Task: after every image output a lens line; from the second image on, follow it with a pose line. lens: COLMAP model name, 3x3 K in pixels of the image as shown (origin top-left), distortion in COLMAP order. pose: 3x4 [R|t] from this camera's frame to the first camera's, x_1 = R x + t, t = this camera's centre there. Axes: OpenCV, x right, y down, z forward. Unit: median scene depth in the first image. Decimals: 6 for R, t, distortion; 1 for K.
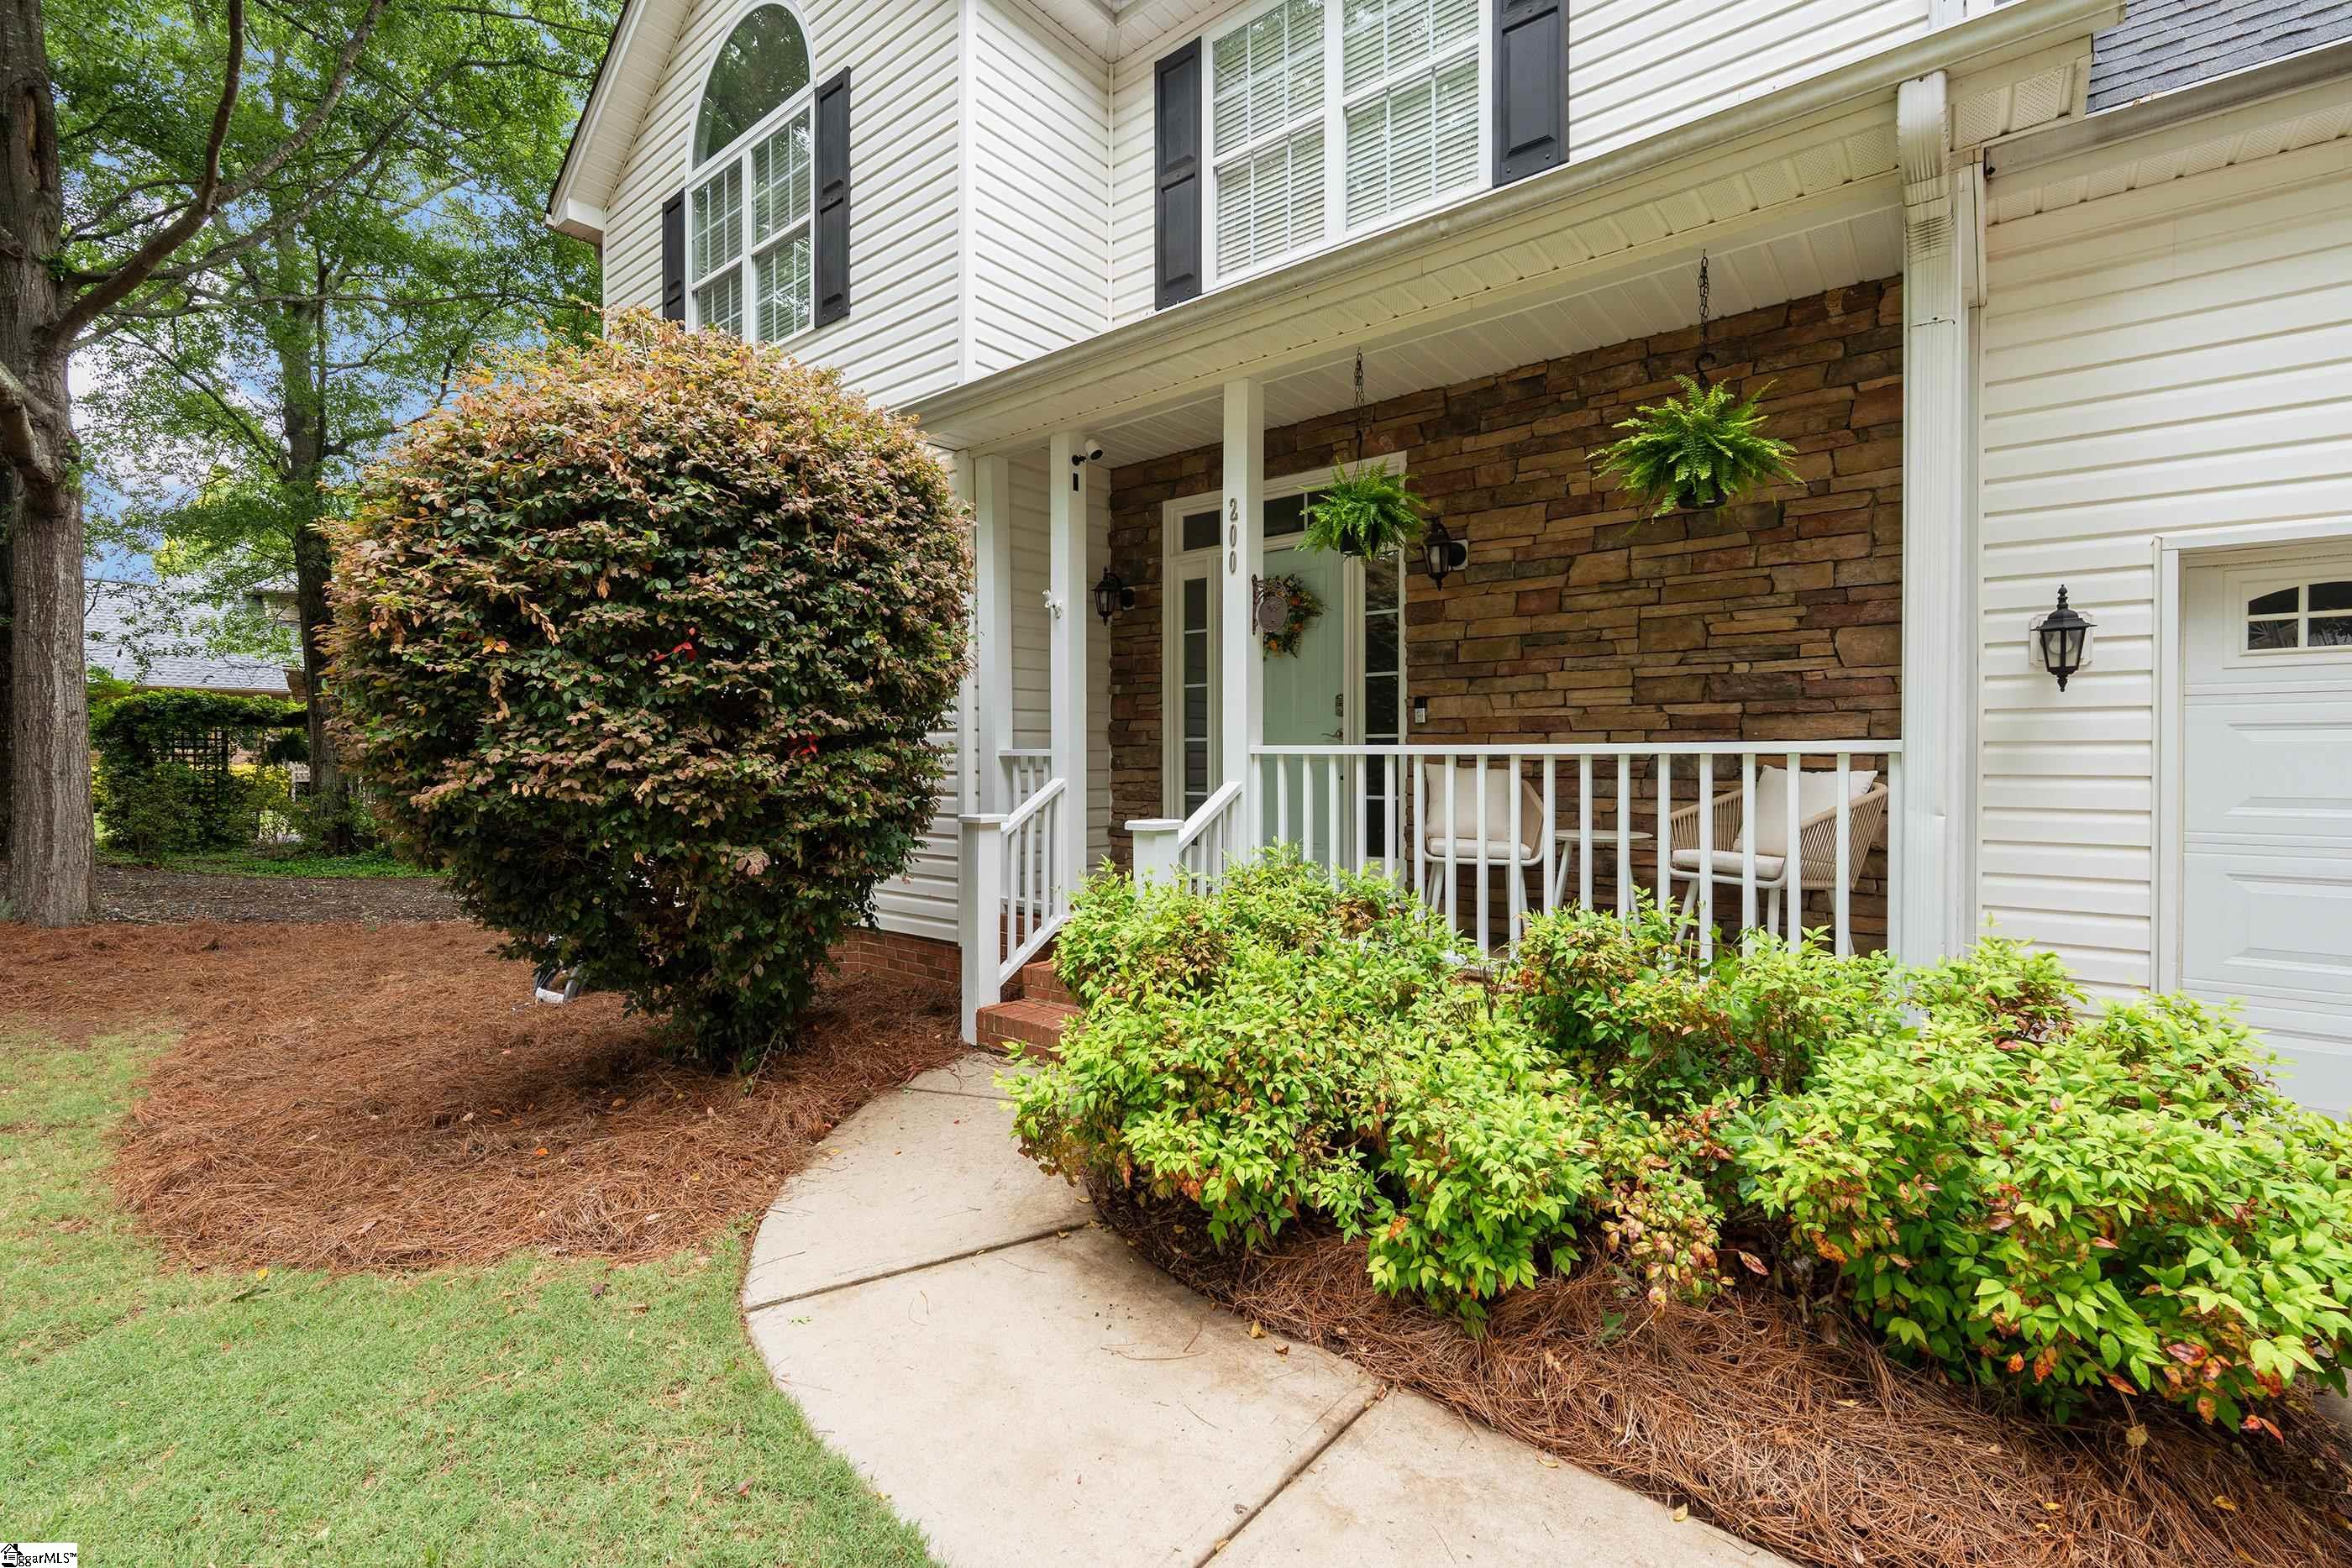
lens RADIAL K [[1002.0, 0, 1141.6], [0, 1002.0, 775.5], [0, 0, 1]] dist [-0.002667, -0.000608]
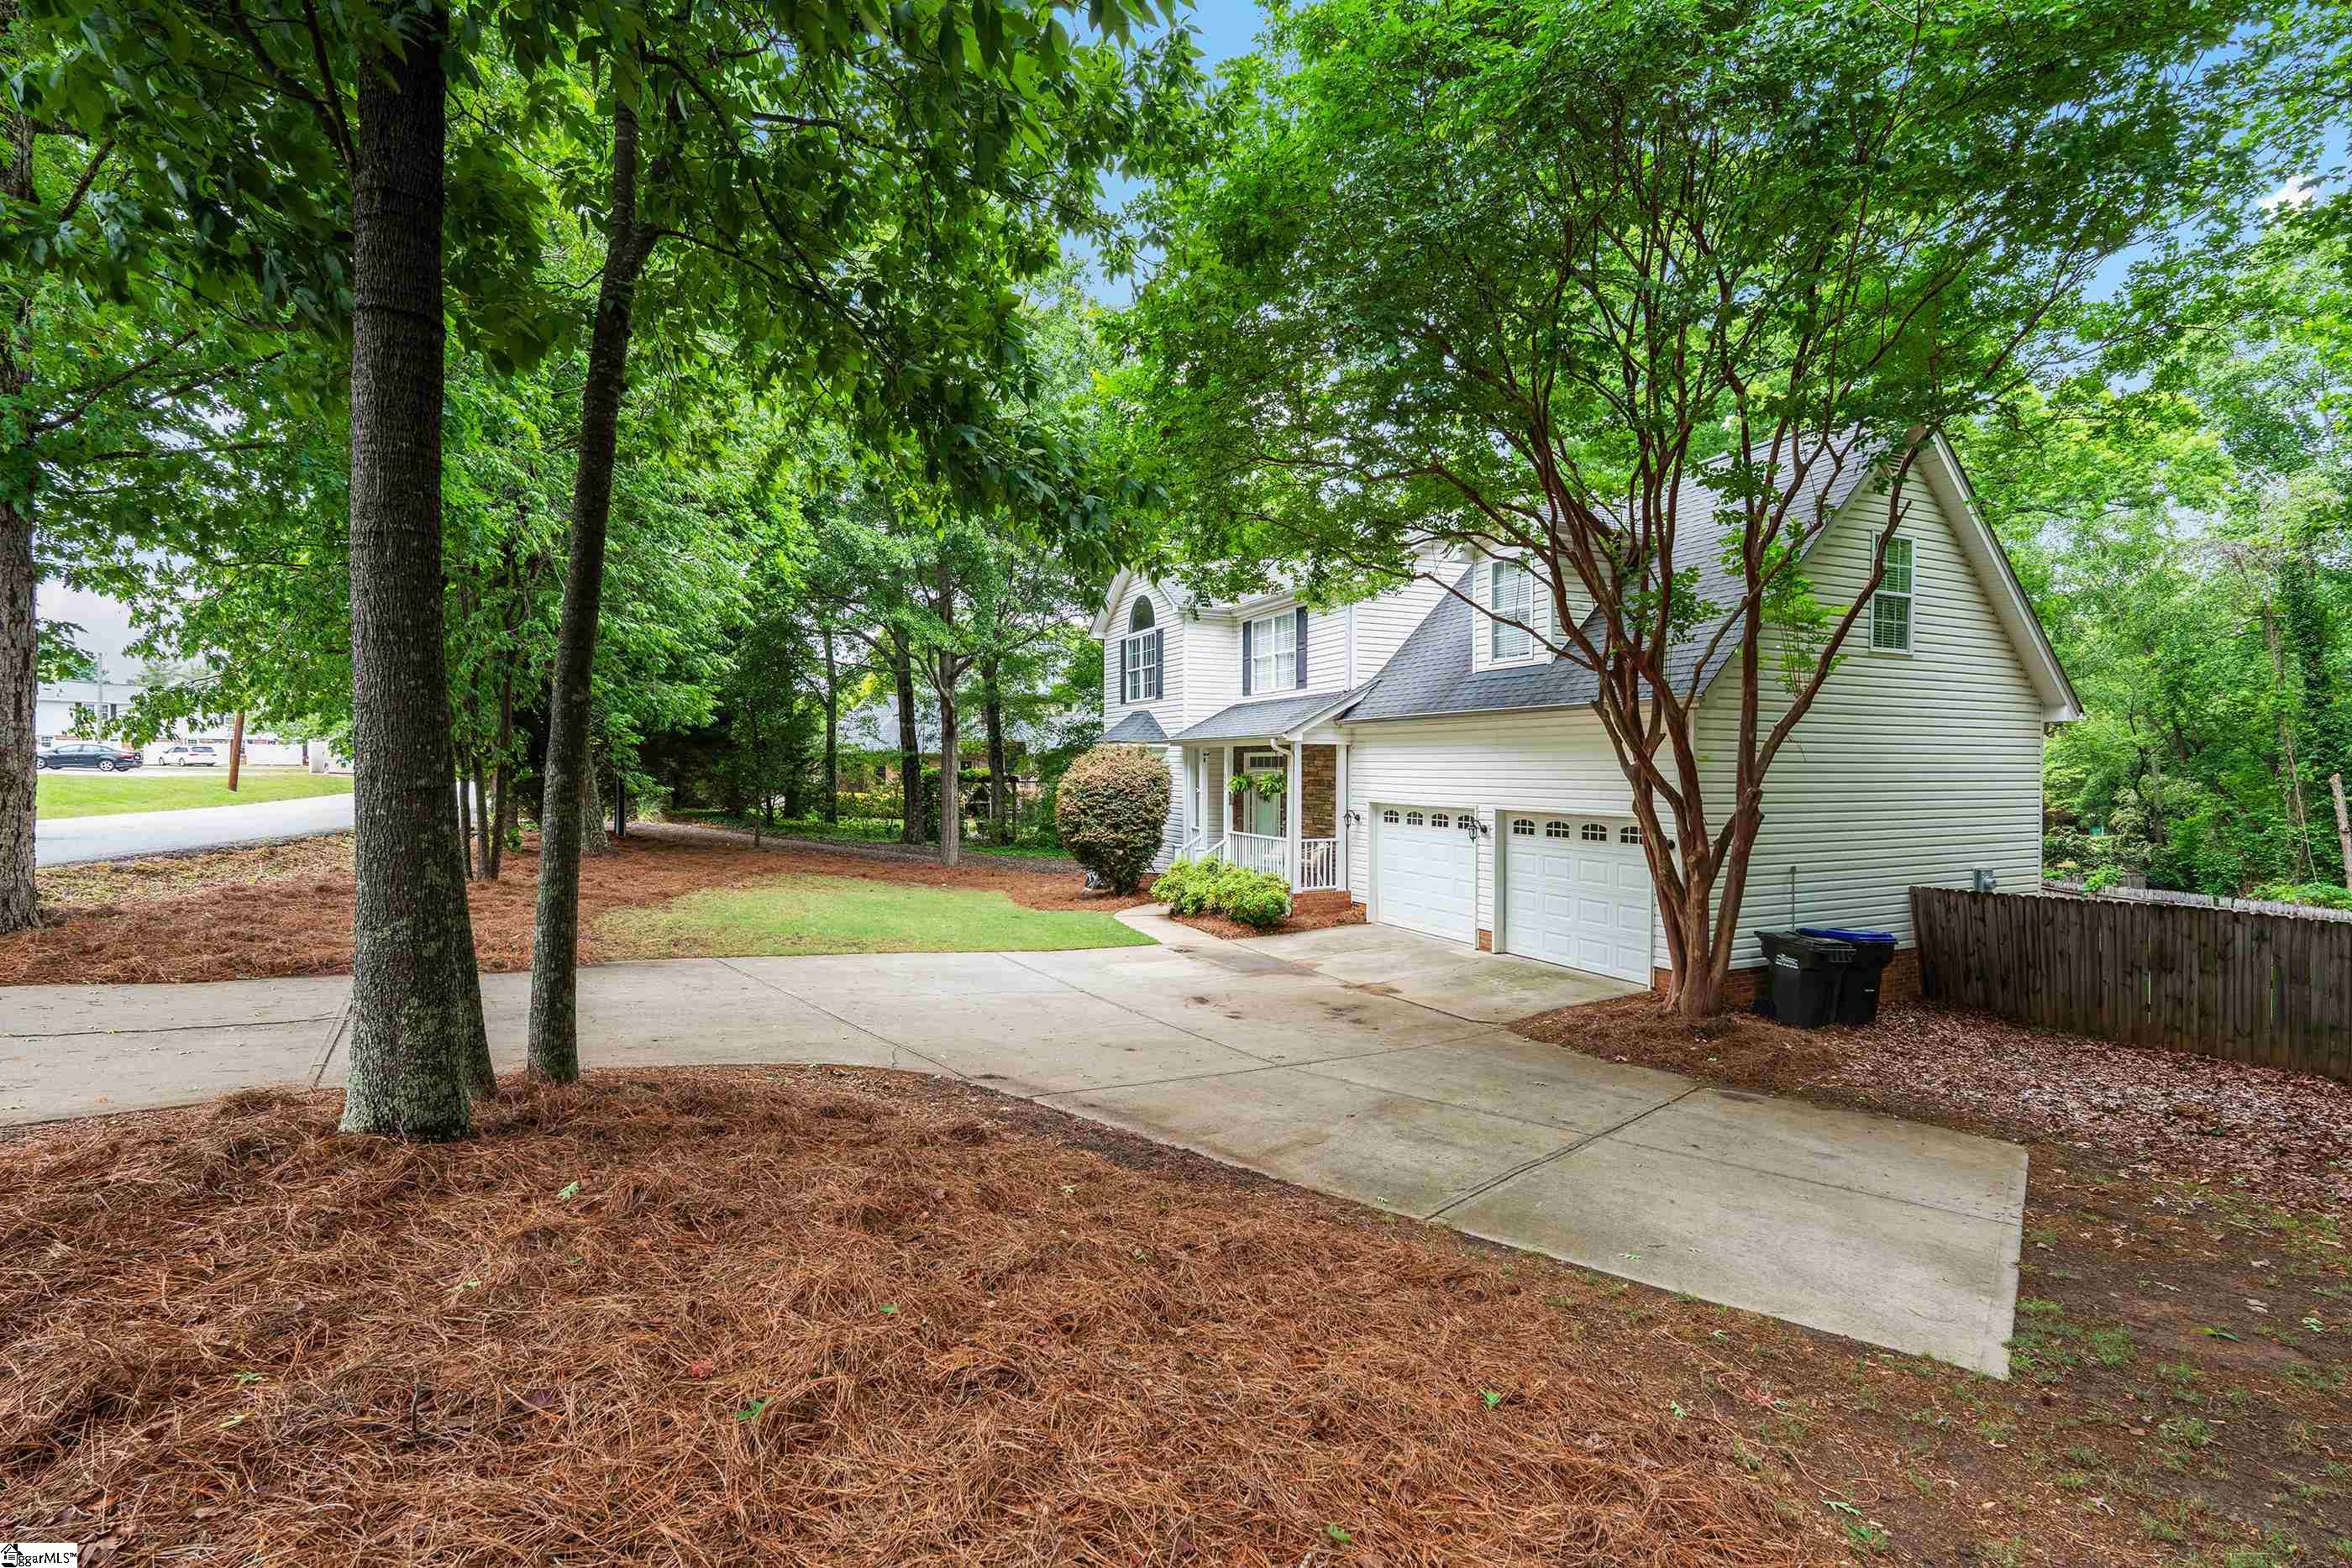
lens RADIAL K [[1019.5, 0, 1176.0], [0, 1019.5, 784.0], [0, 0, 1]] dist [-0.000940, -0.000178]
pose [[0.897511, 0.010014, -0.440878, 1.753475], [-0.009424, 0.999949, 0.003530, -0.234293], [0.440891, 0.000987, 0.897560, -2.875495]]
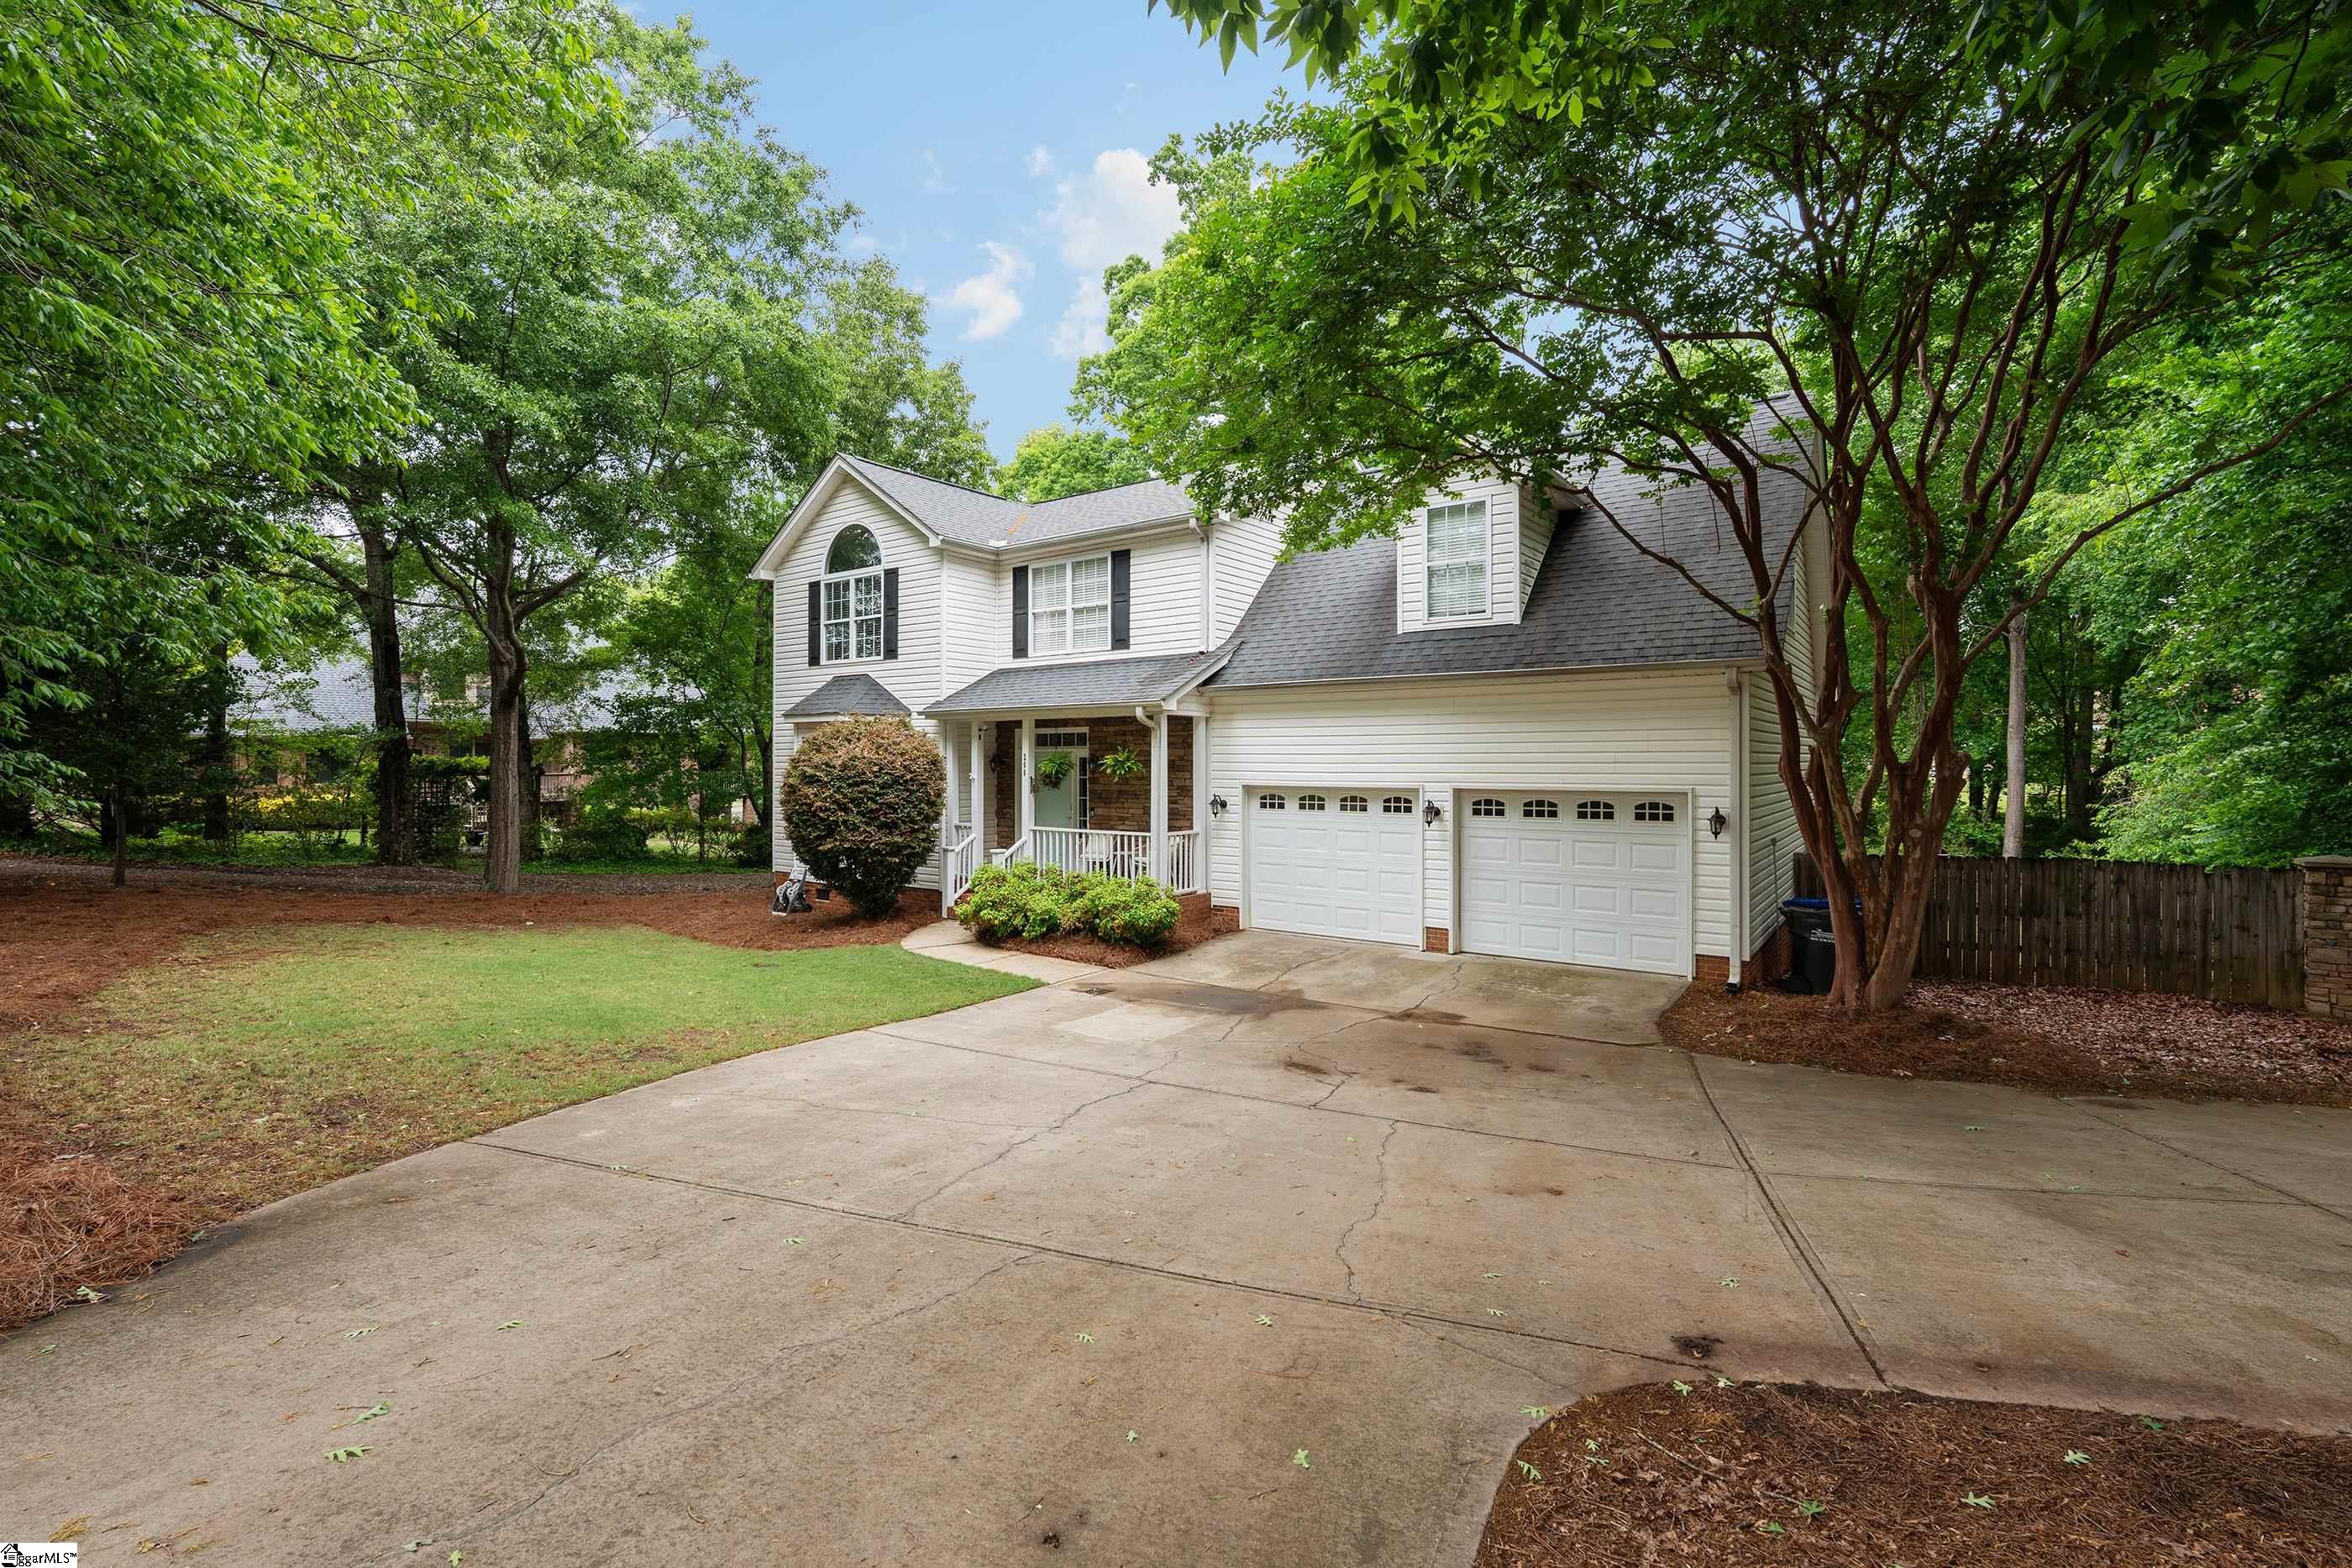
lens RADIAL K [[997.9, 0, 1135.6], [0, 997.9, 762.9], [0, 0, 1]] dist [-0.002816, -0.000621]
pose [[0.998869, -0.000273, 0.047547, 0.290823], [0.001101, 0.999848, -0.017398, -0.176929], [-0.047535, 0.017431, 0.998717, -2.259022]]
